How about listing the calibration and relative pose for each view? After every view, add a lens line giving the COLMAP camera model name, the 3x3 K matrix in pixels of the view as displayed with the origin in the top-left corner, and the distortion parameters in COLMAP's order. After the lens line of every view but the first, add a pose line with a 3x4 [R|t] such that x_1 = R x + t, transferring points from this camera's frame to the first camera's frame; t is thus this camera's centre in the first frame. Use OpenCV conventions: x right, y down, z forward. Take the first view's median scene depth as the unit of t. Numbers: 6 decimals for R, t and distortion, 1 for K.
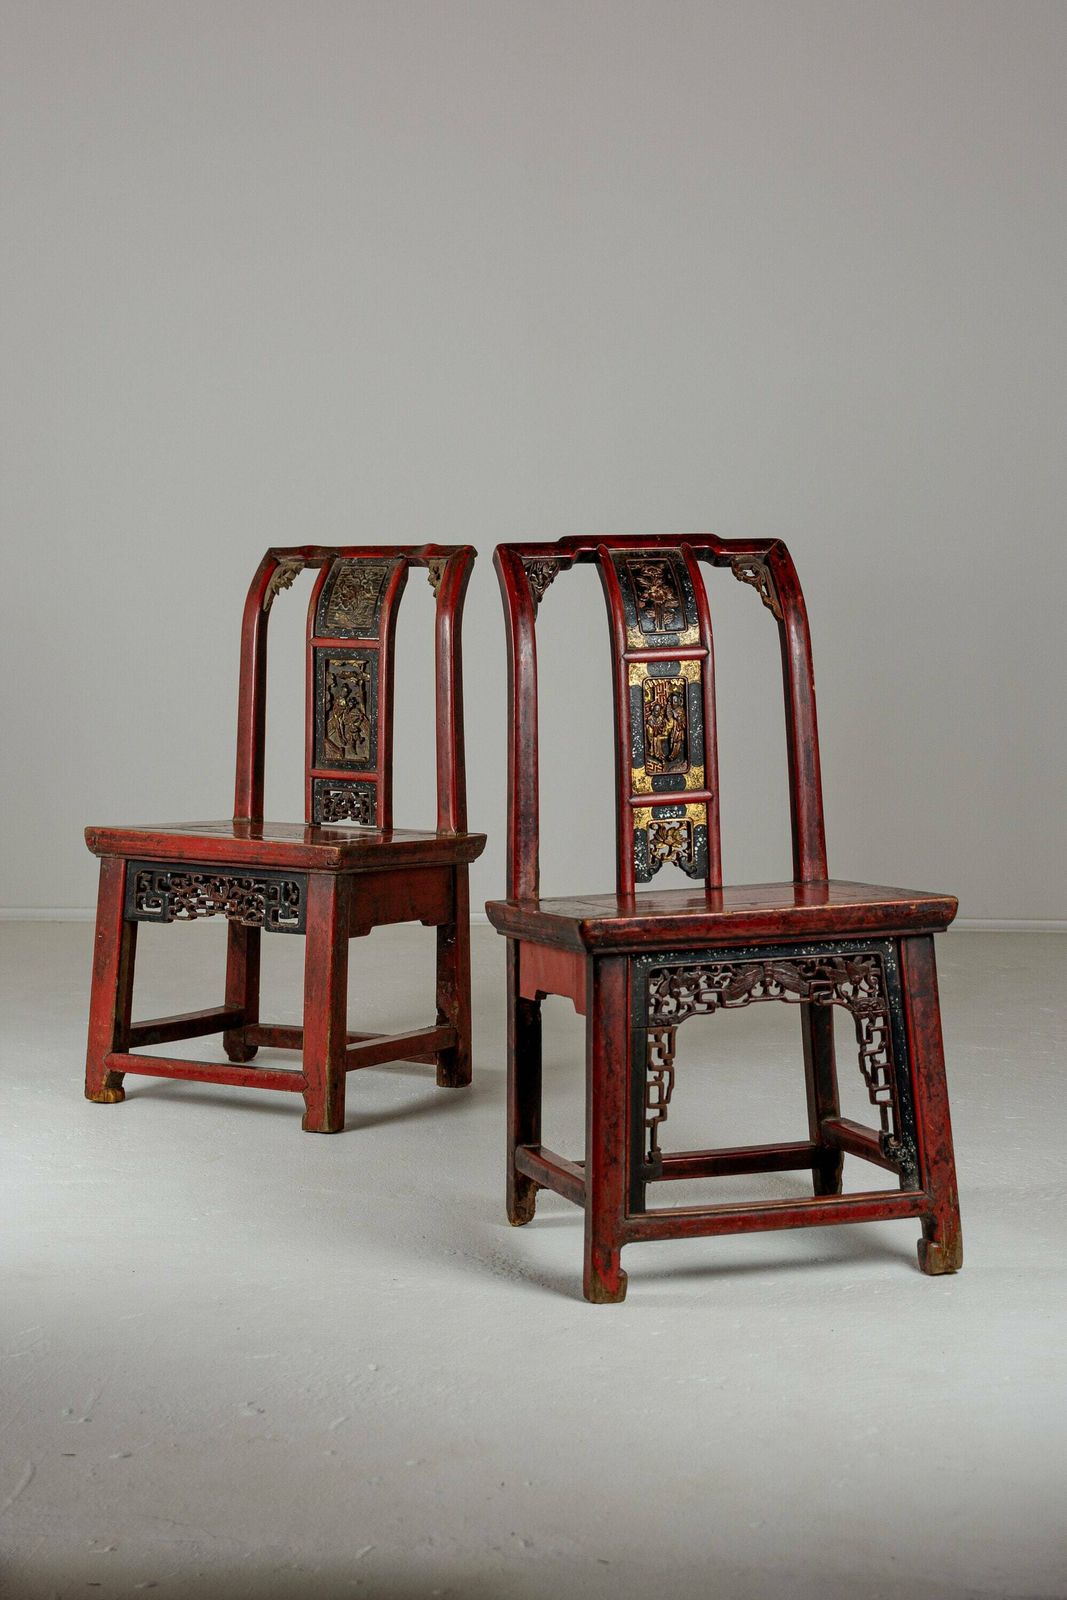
lens RADIAL K [[2582.6, 0, 533.5], [0, 2582.6, 800.0], [0, 0, 1]] dist [0.011326, 0.112912]
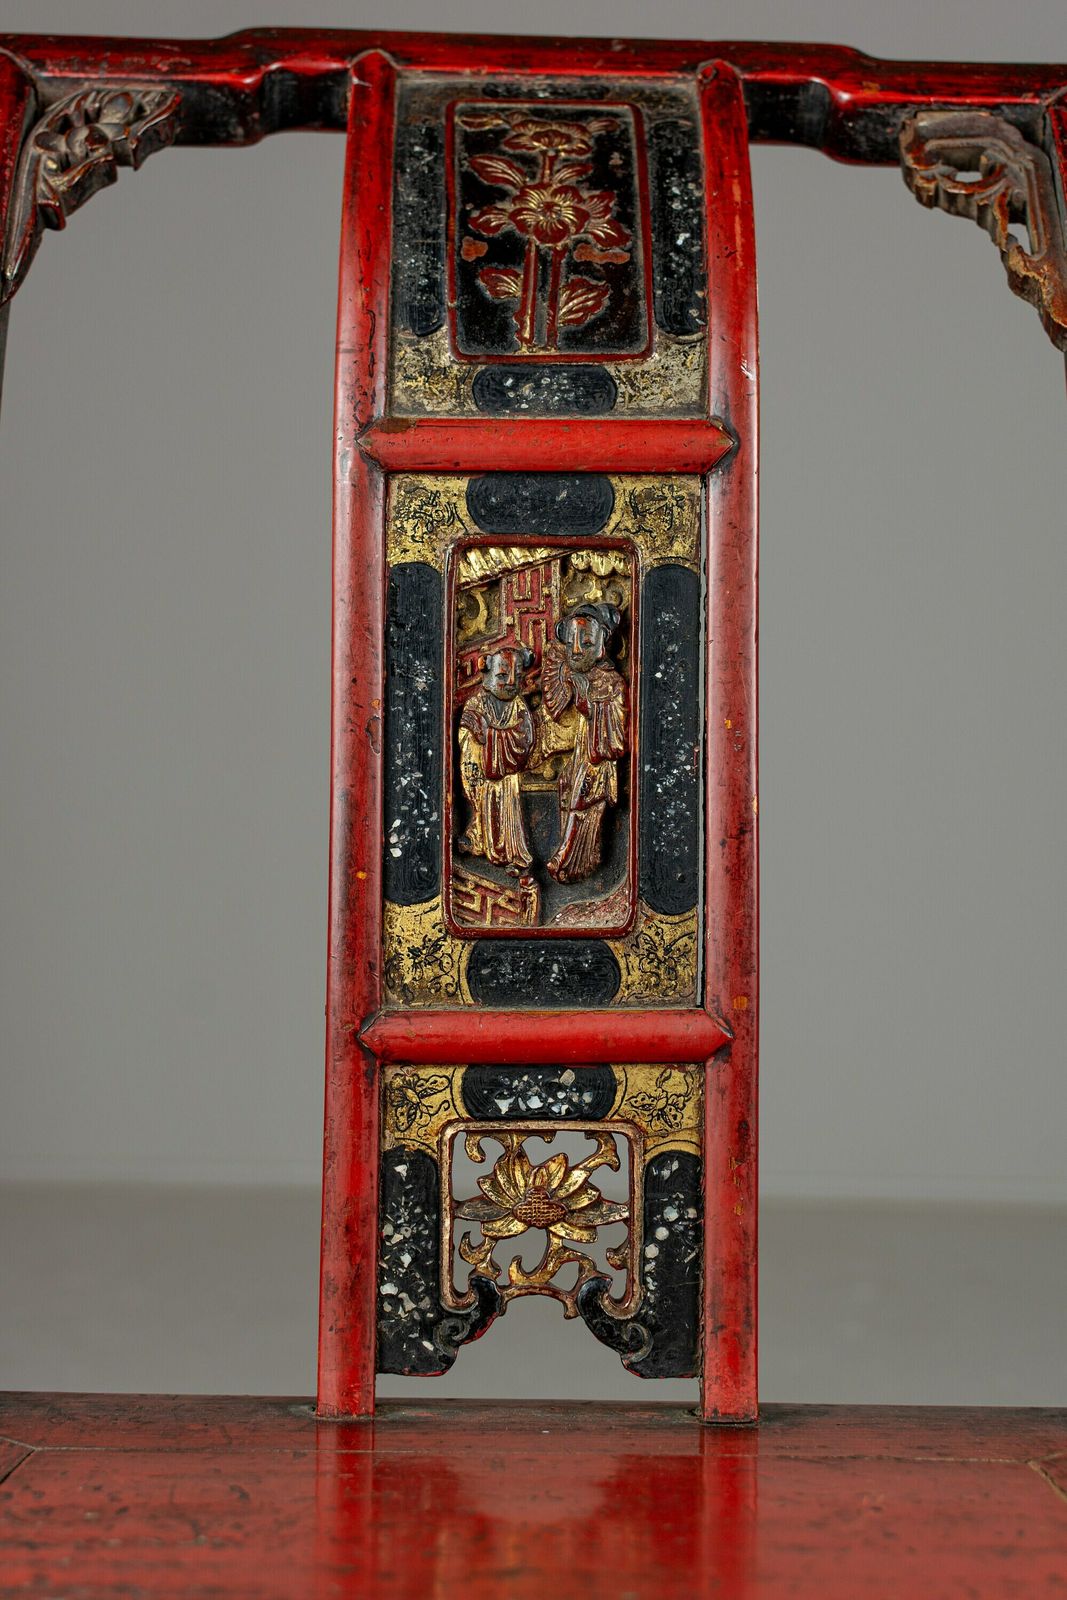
lens RADIAL K [[2582.6, 0, 533.5], [0, 2582.6, 800.0], [0, 0, 1]] dist [0.011326, 0.112912]
pose [[0.955755, 0.039055, -0.291558, 0.124717], [-0.065365, 0.994565, -0.081048, -0.002983], [0.286808, 0.096520, 0.953113, 0.782365]]
